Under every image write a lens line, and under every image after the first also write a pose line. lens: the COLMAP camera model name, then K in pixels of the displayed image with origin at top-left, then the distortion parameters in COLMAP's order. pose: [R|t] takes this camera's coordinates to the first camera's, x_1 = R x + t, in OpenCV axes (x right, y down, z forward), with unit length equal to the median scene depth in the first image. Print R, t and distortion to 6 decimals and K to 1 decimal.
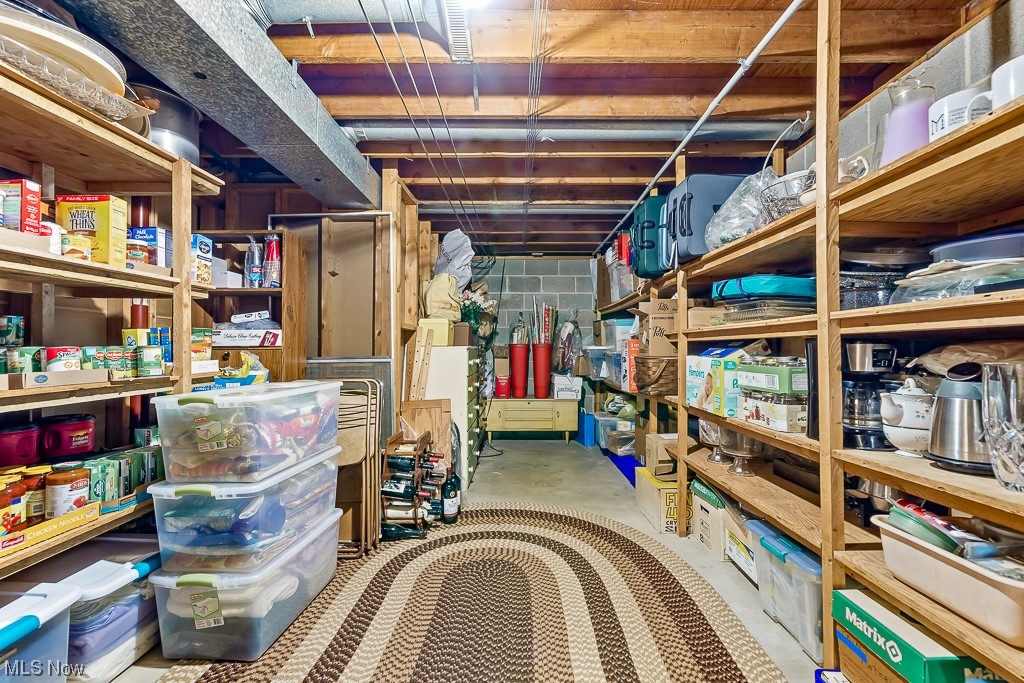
lens RADIAL K [[437.3, 0, 511.0], [0, 437.3, 342.5], [0, 0, 1]] dist [-0.000496, 0.000094]
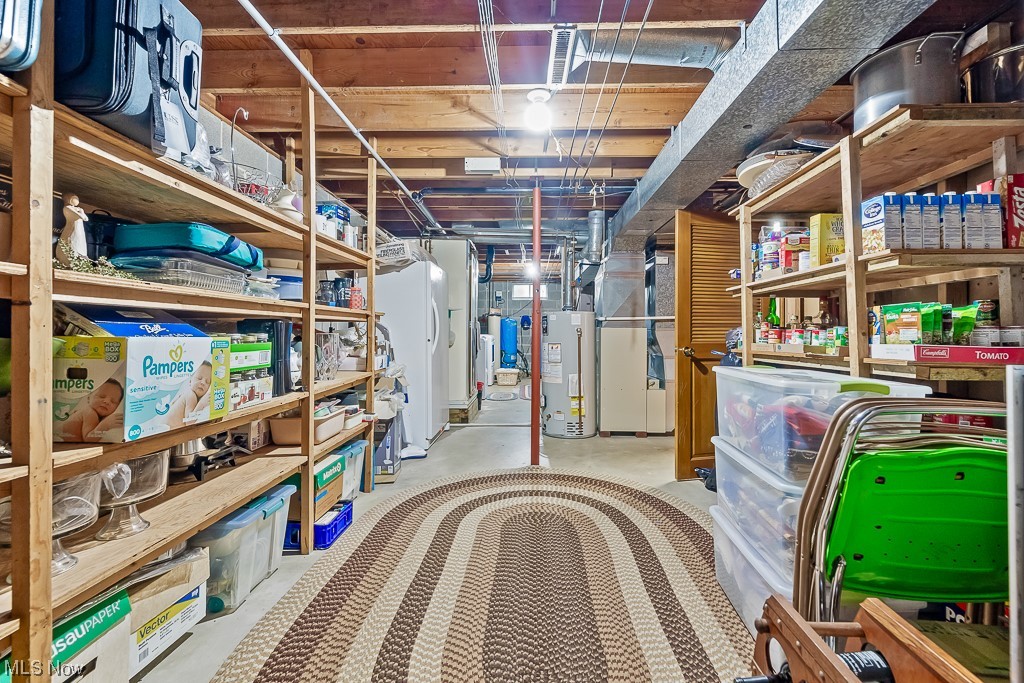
lens RADIAL K [[437.3, 0, 511.7], [0, 437.3, 336.5], [0, 0, 1]] dist [-0.000496, 0.000094]
pose [[-0.999480, -0.007519, 0.031345, -0.026375], [-0.007576, 0.999970, -0.001690, 0.034714], [-0.031331, -0.001926, -0.999507, 1.876556]]
